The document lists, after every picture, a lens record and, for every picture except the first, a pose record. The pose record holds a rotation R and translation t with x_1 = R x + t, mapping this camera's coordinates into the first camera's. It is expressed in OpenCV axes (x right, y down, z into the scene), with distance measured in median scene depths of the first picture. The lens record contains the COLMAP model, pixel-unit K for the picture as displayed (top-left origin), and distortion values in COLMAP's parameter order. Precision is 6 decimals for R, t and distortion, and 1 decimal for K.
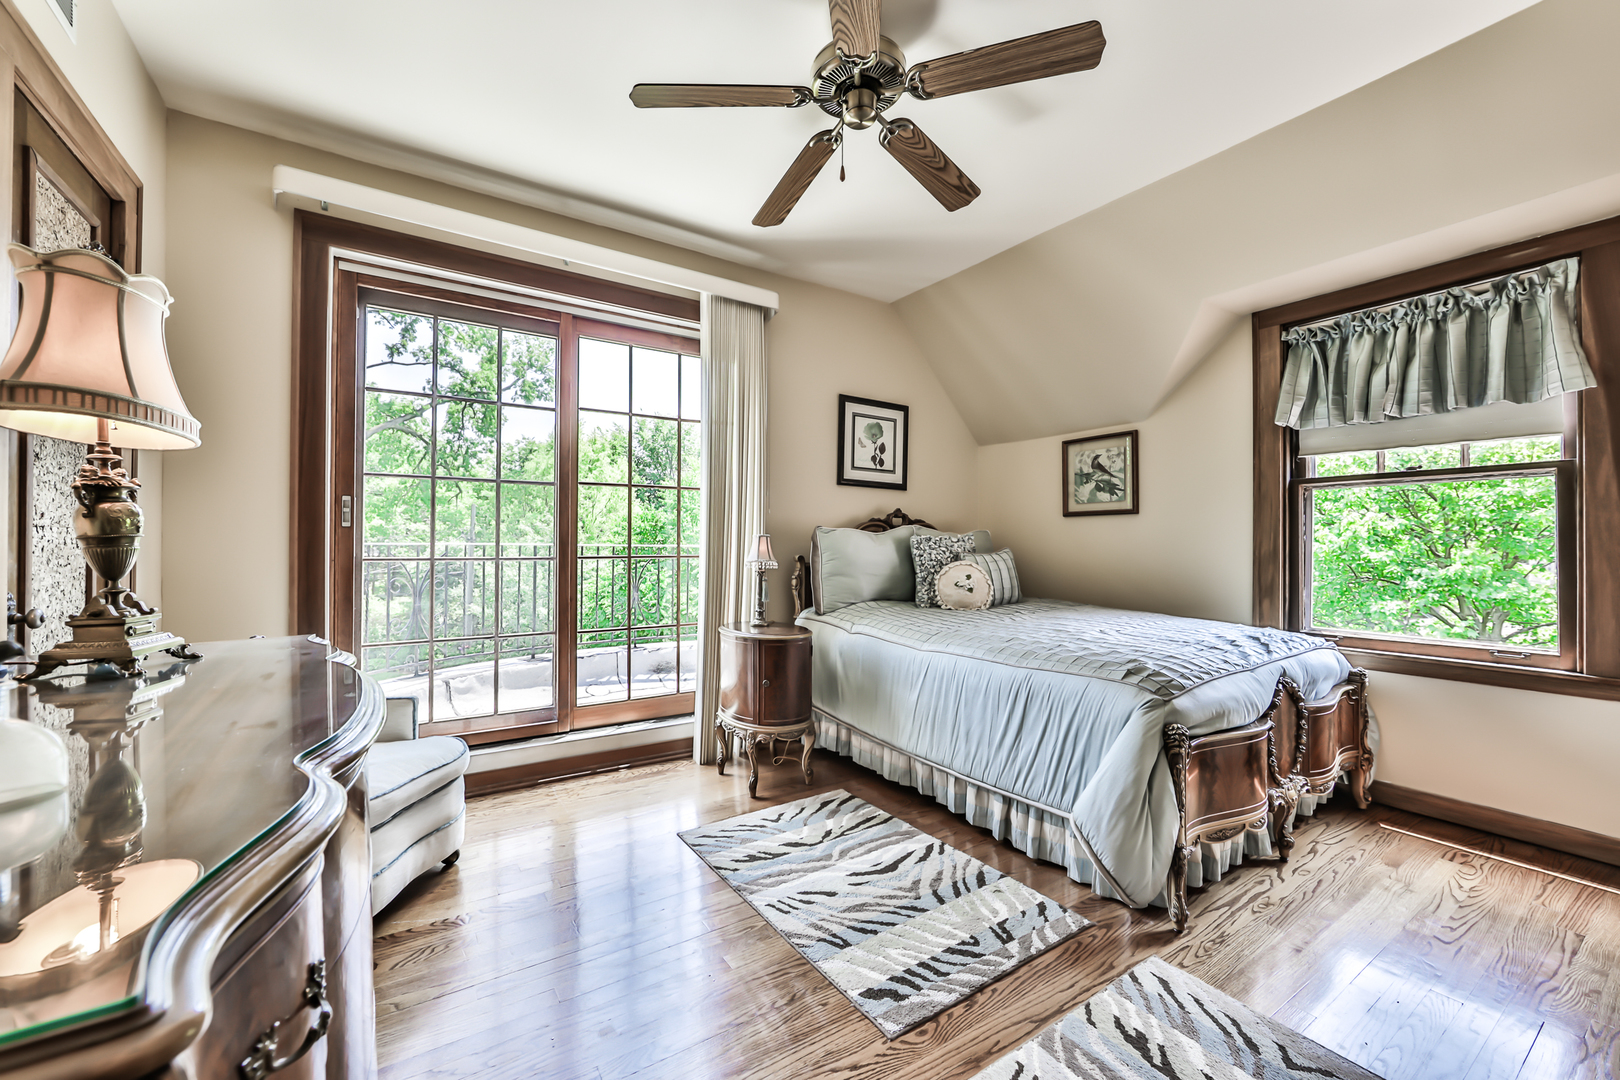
lens RADIAL K [[636.3, 0, 799.8], [0, 636.3, 539.3], [0, 0, 1]] dist [-0.014466, 0.003473]
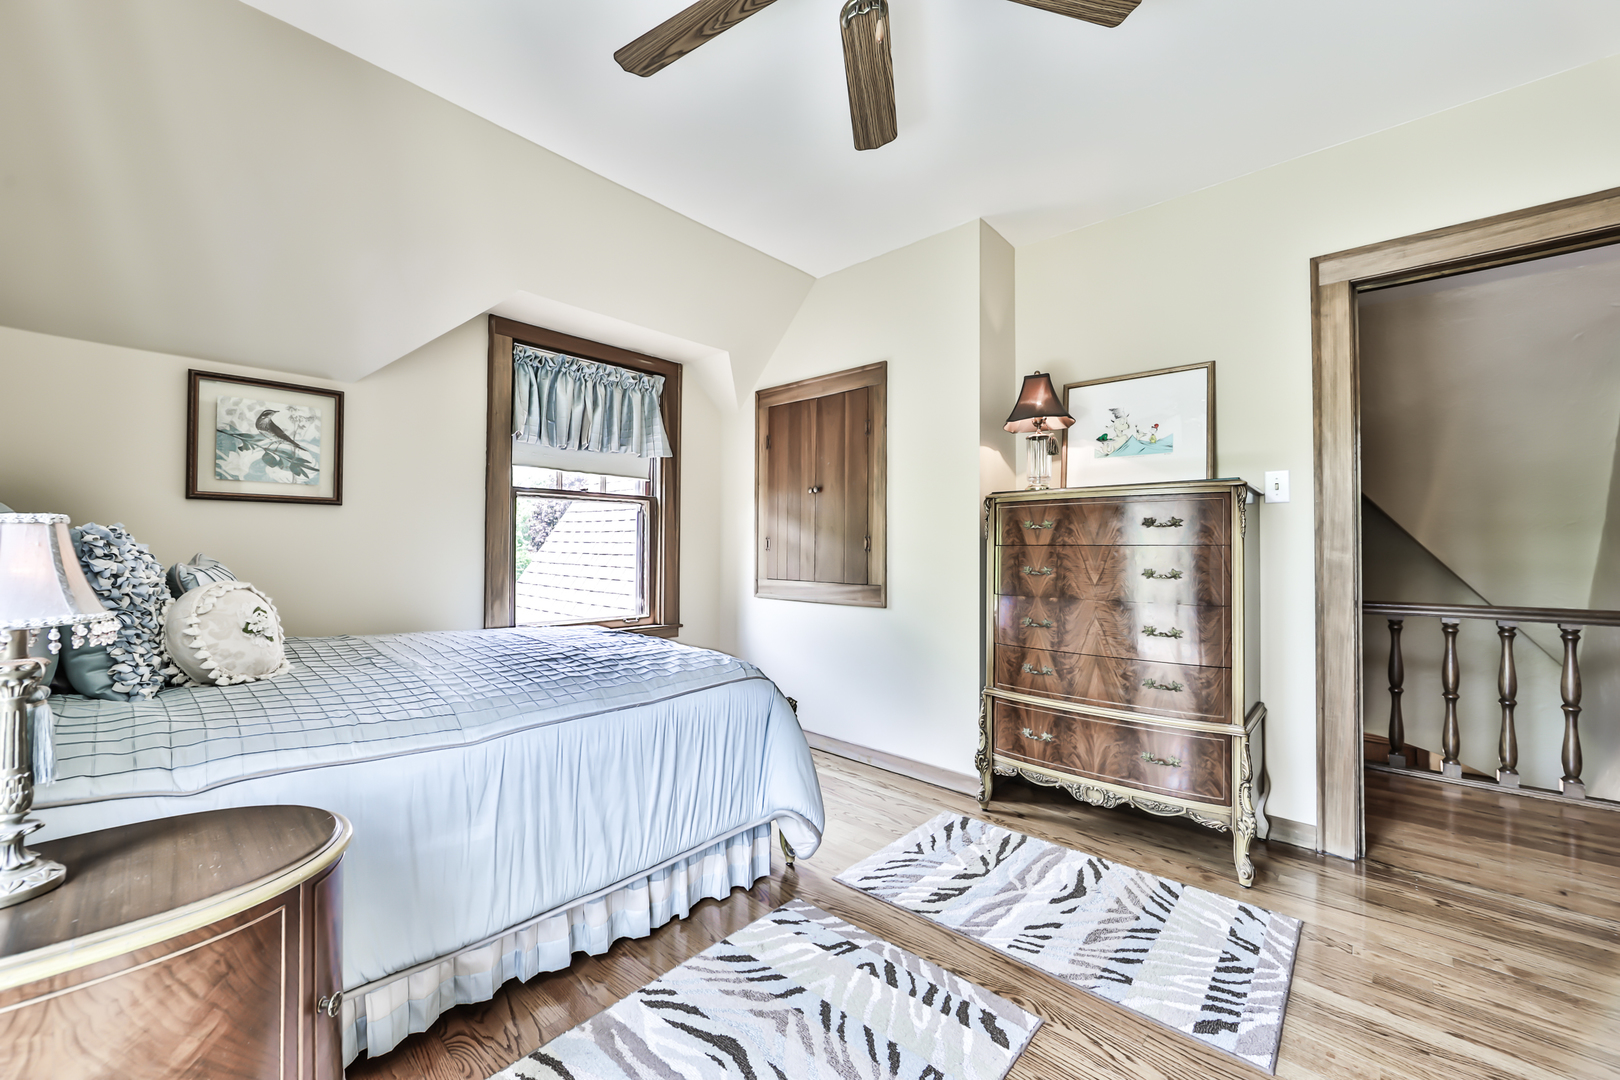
lens RADIAL K [[636.3, 0, 799.8], [0, 636.3, 539.3], [0, 0, 1]] dist [-0.014466, 0.003473]
pose [[-0.248274, 0.013701, 0.968593, -0.447731], [-0.013583, 0.999752, -0.017624, 0.007018], [-0.968595, -0.017532, -0.248027, 0.952032]]
